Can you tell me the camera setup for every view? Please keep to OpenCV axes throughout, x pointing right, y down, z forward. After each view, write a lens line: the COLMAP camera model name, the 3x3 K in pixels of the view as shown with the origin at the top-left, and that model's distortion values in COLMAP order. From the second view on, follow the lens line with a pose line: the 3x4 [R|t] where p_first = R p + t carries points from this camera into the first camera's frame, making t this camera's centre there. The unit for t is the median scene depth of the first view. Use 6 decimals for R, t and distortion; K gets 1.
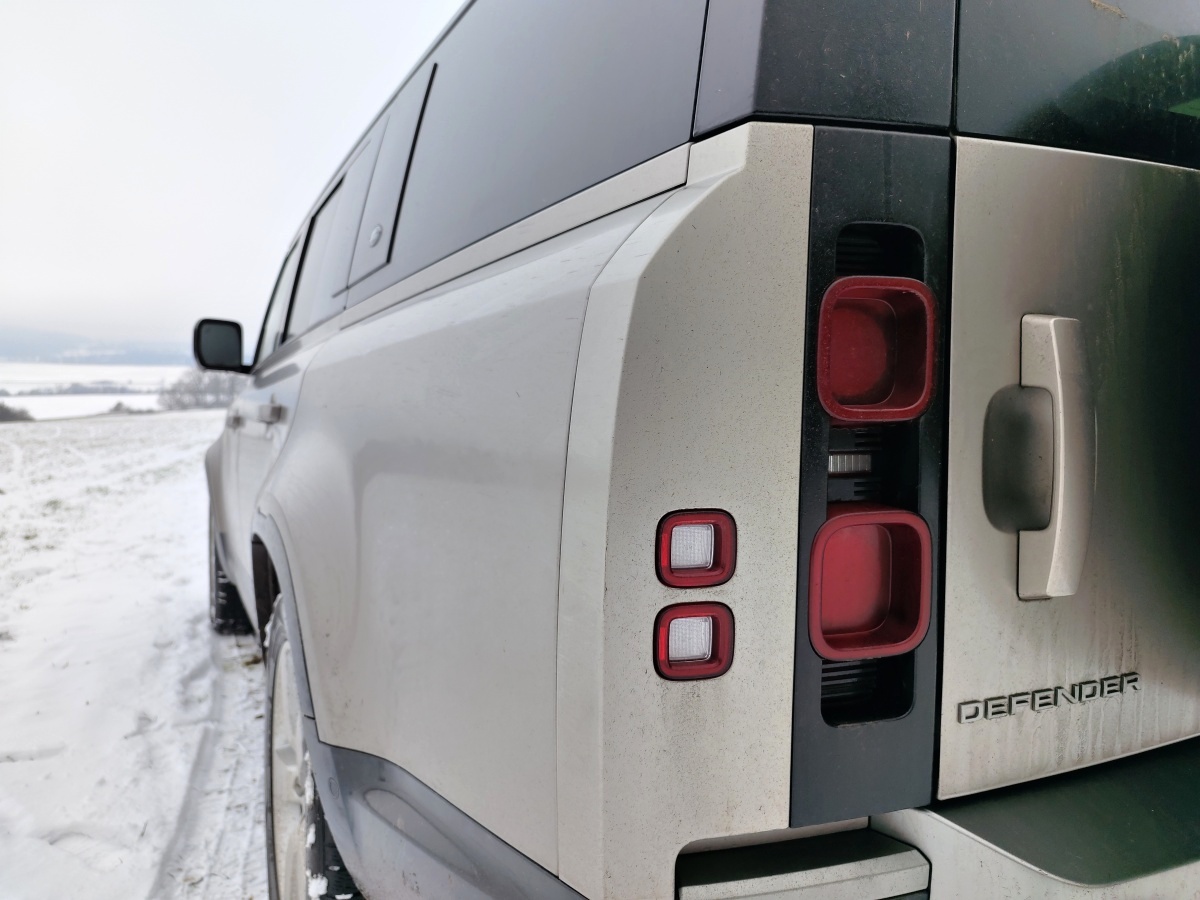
lens RADIAL K [[815.4, 0, 597.8], [0, 815.4, 455.6], [0, 0, 1]] dist [0.012248, -0.001587]
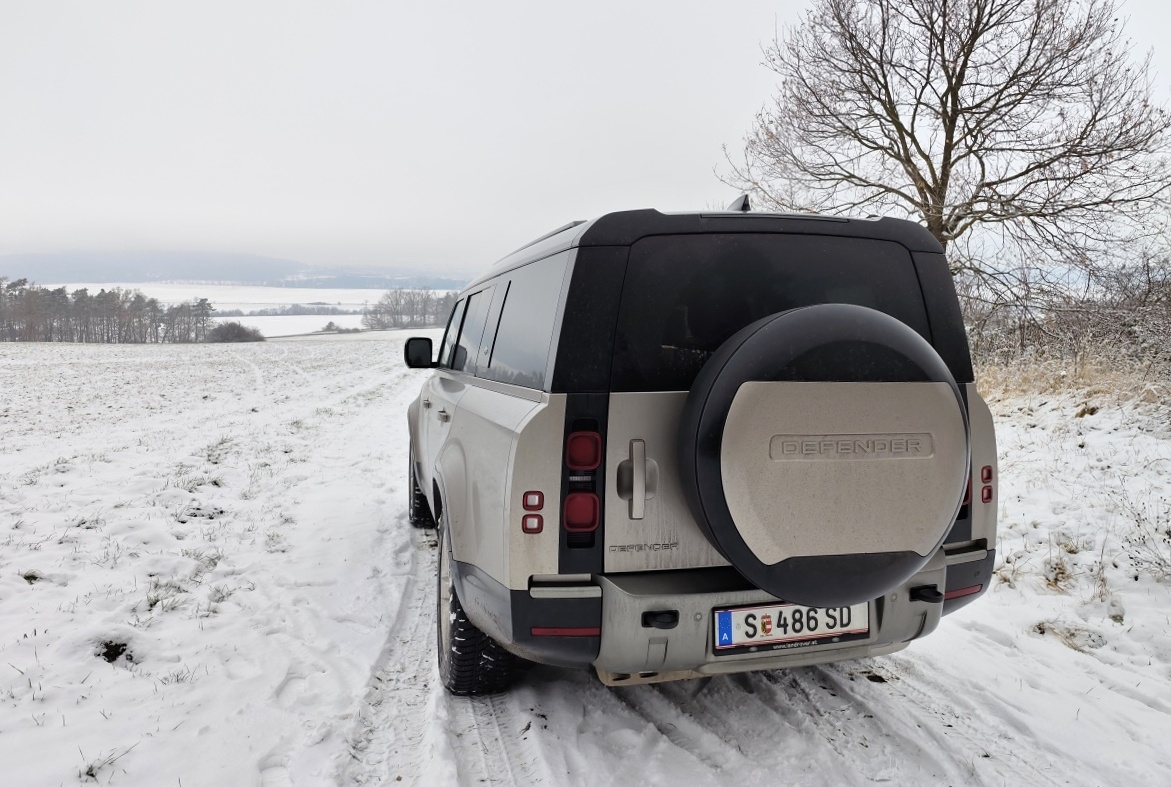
lens RADIAL K [[806.6, 0, 589.0], [0, 806.6, 392.1], [0, 0, 1]] dist [0.031421, -0.010382]
pose [[0.975905, 0.024501, -0.216815, 0.238821], [-0.020337, 0.999564, 0.021416, -0.098926], [0.217245, -0.016491, 0.975978, -0.542477]]
